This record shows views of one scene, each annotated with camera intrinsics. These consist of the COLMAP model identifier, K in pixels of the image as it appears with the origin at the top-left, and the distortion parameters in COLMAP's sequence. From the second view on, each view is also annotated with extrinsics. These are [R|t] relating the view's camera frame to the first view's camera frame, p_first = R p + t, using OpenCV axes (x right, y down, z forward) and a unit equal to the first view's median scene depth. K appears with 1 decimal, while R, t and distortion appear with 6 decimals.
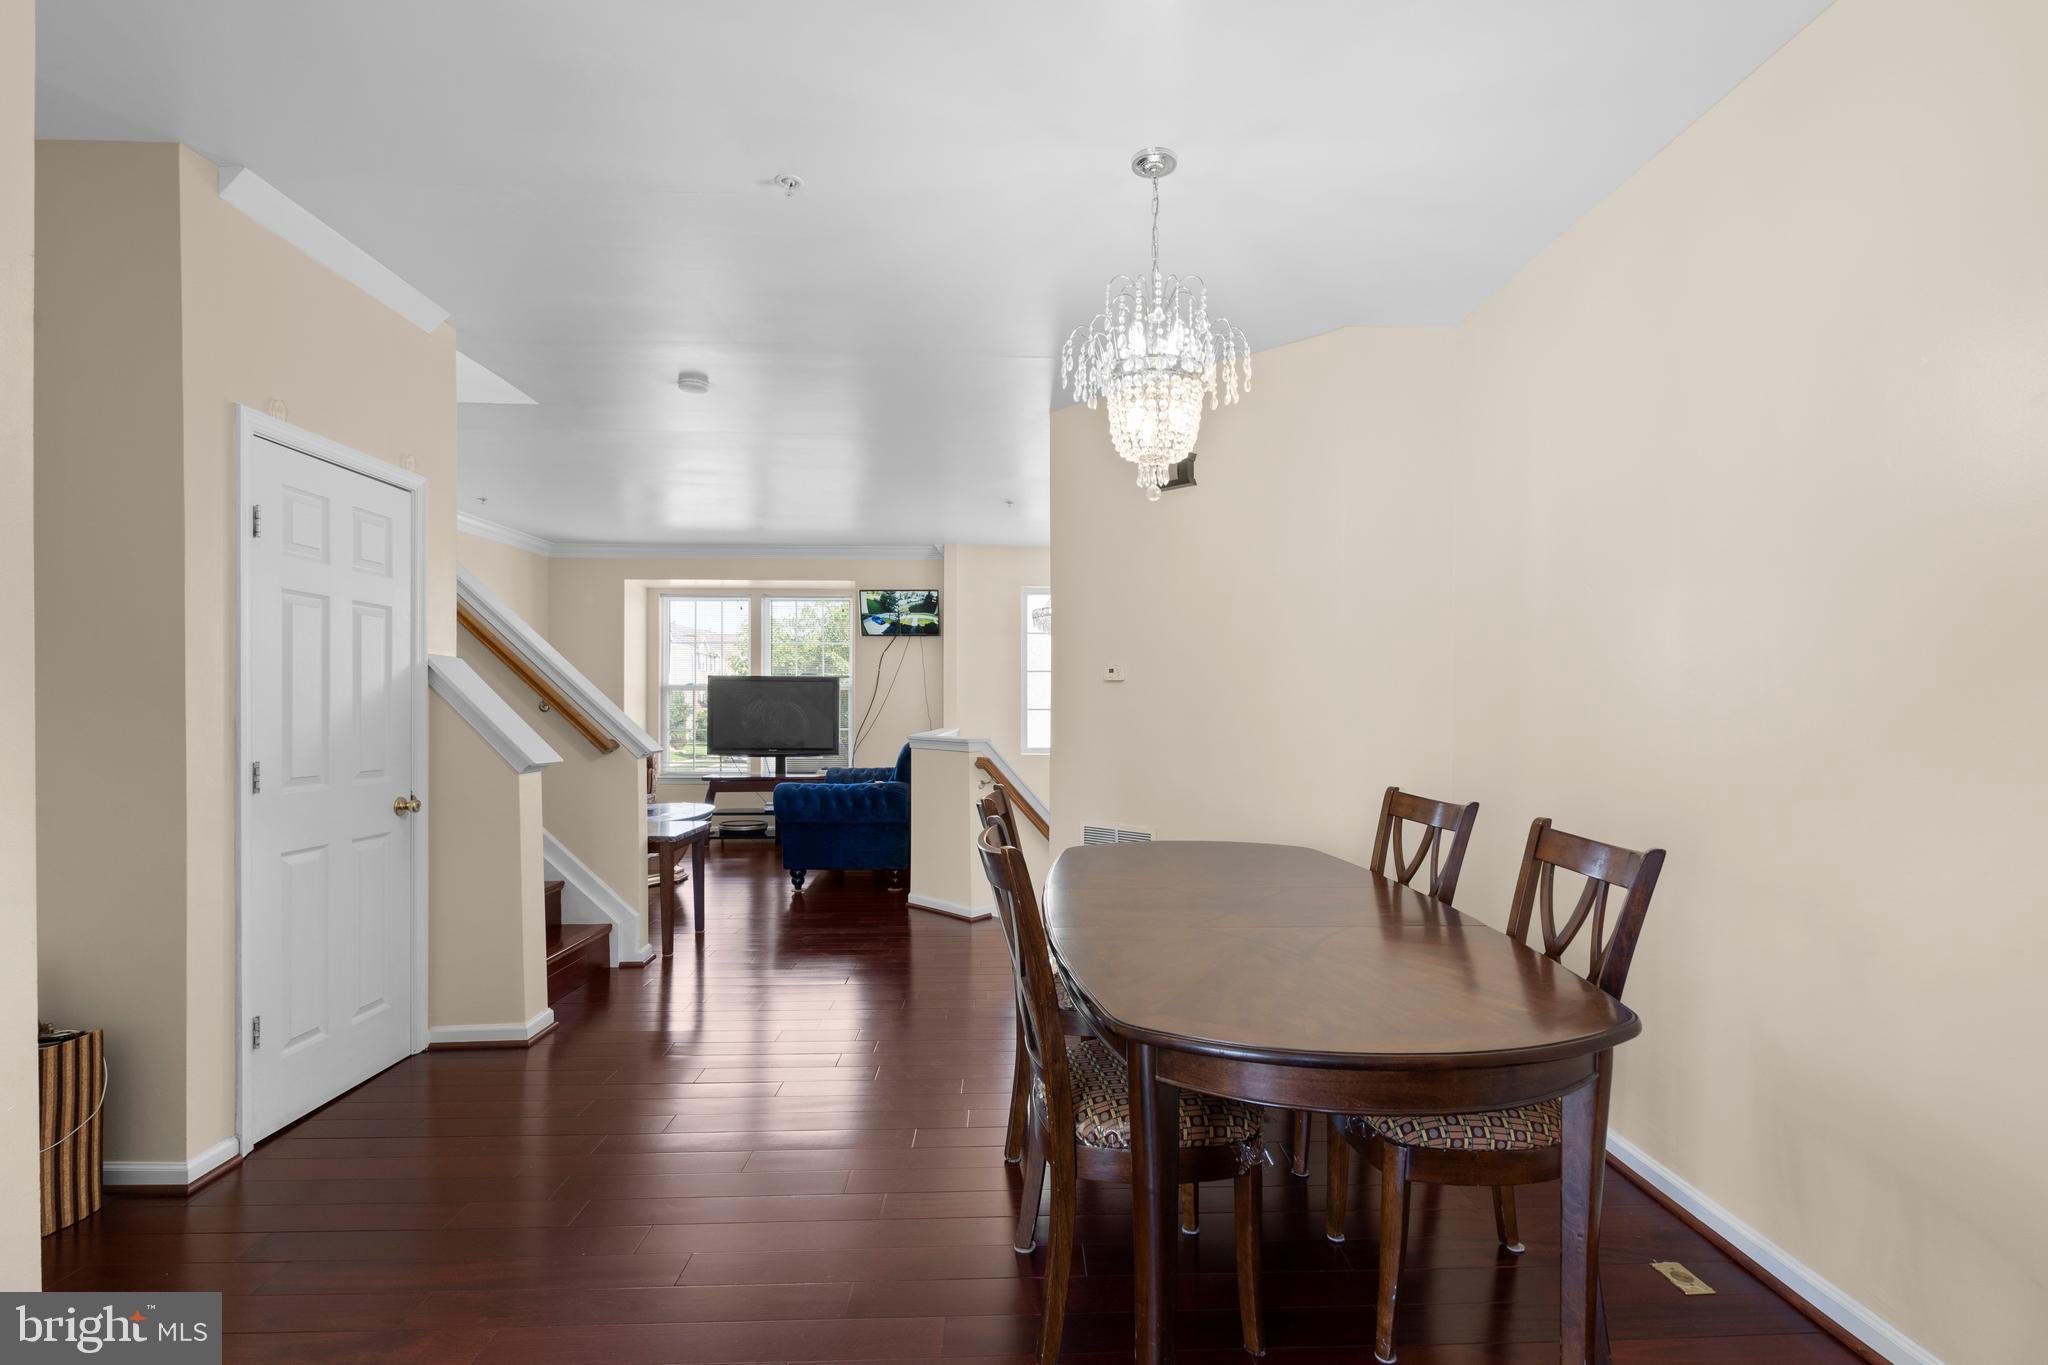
lens RADIAL K [[954.9, 0, 1032.9], [0, 954.9, 693.0], [0, 0, 1]] dist [-0.001093, 0.000343]
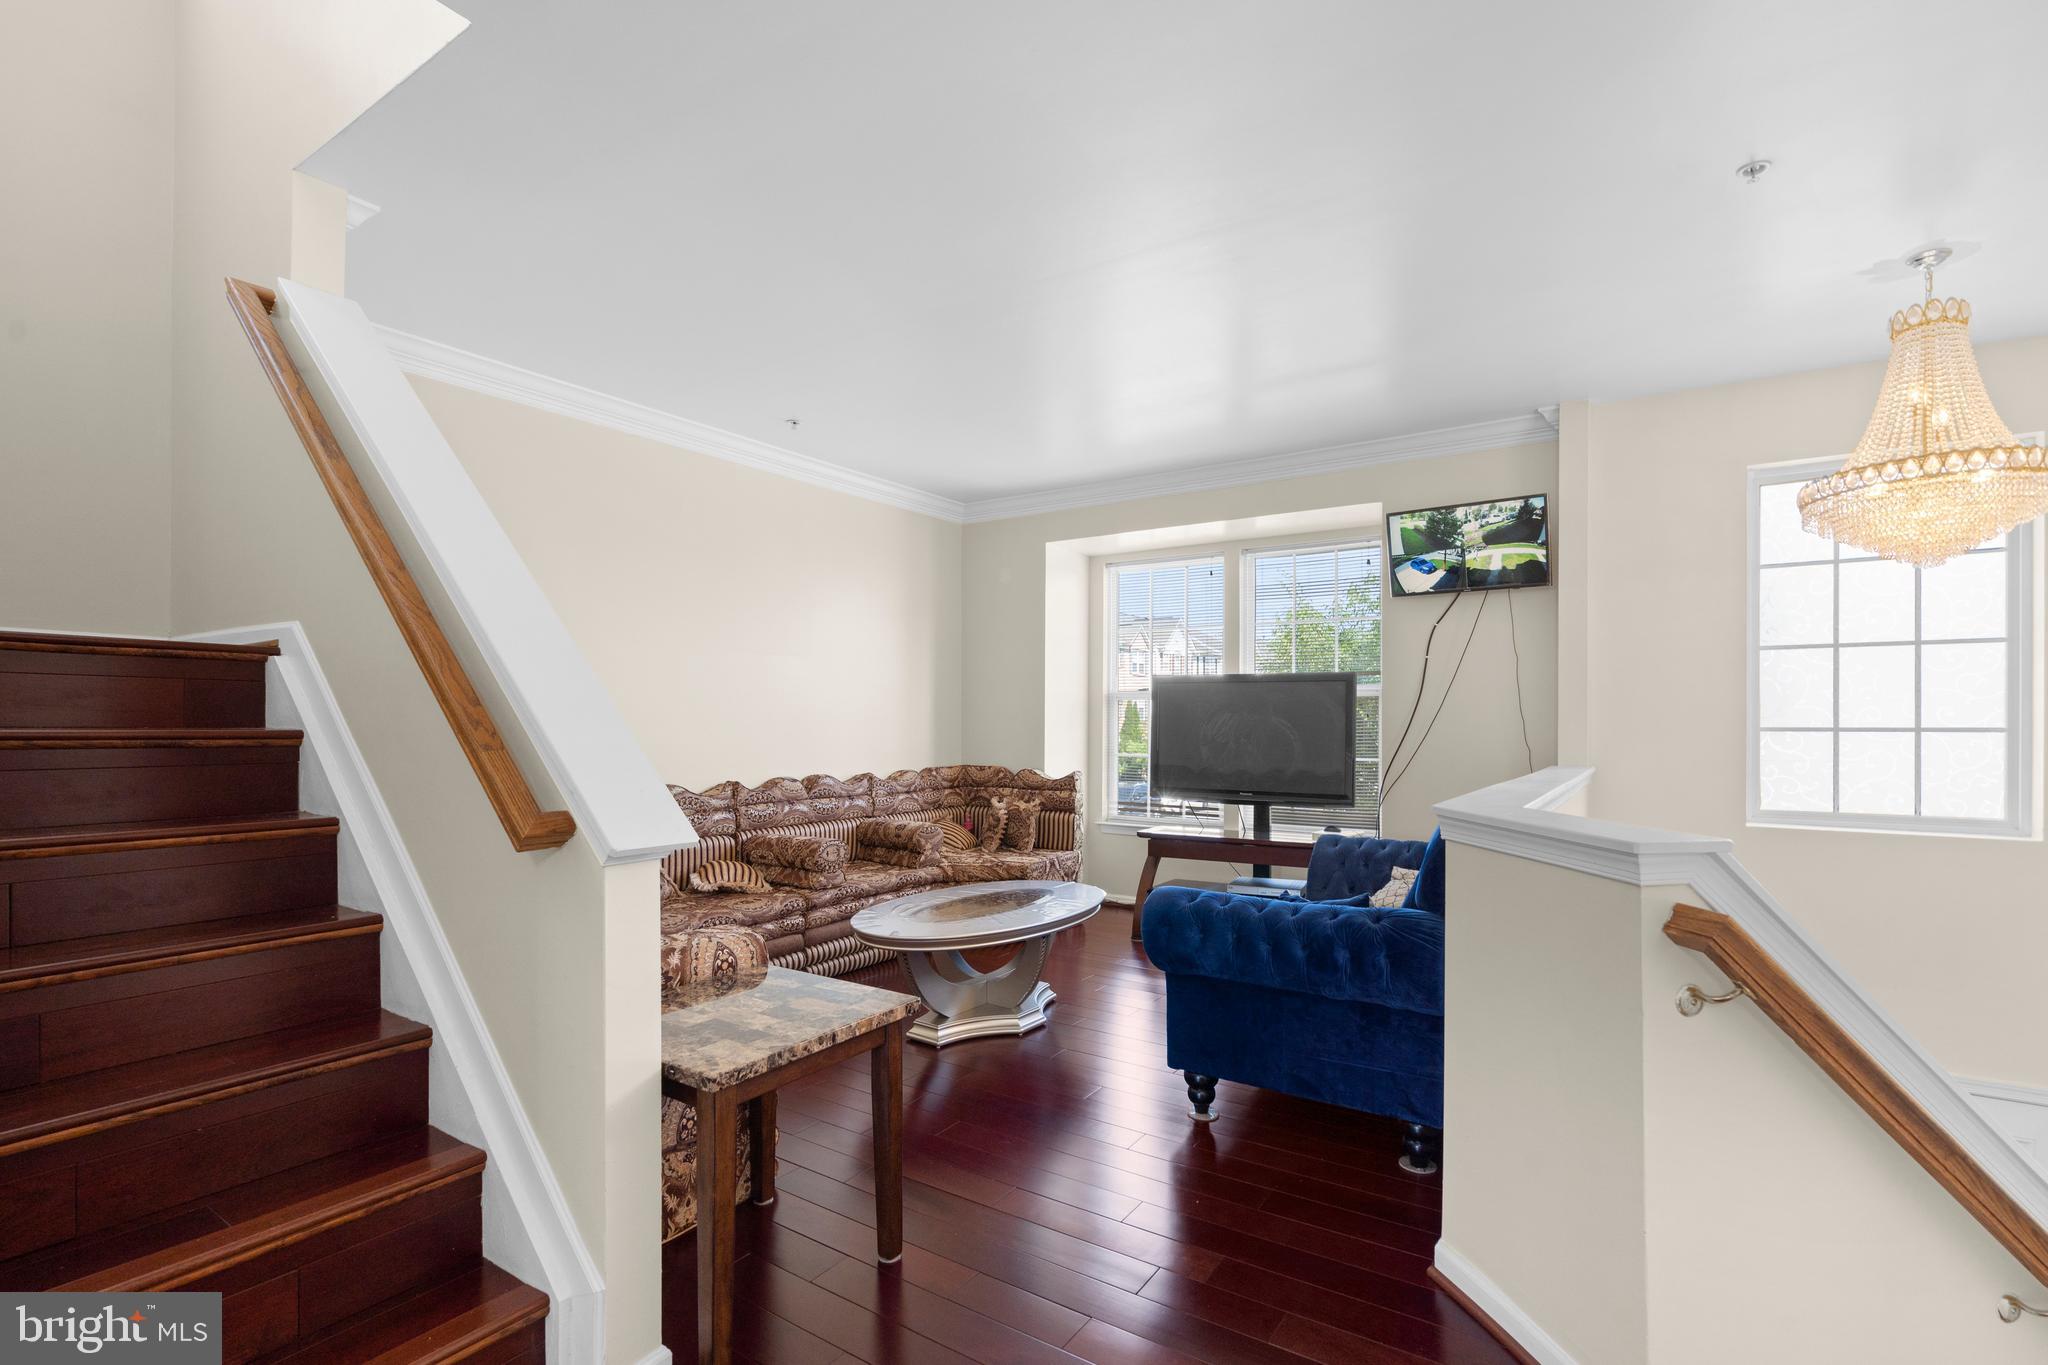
lens RADIAL K [[931.6, 0, 1071.0], [0, 931.6, 726.3], [0, 0, 1]] dist [-0.001071, 0.000151]
pose [[0.832779, 0.000518, -0.553605, -0.035433], [0.007128, 0.999907, 0.011658, 0.007504], [0.553559, -0.013655, 0.832698, 0.446720]]
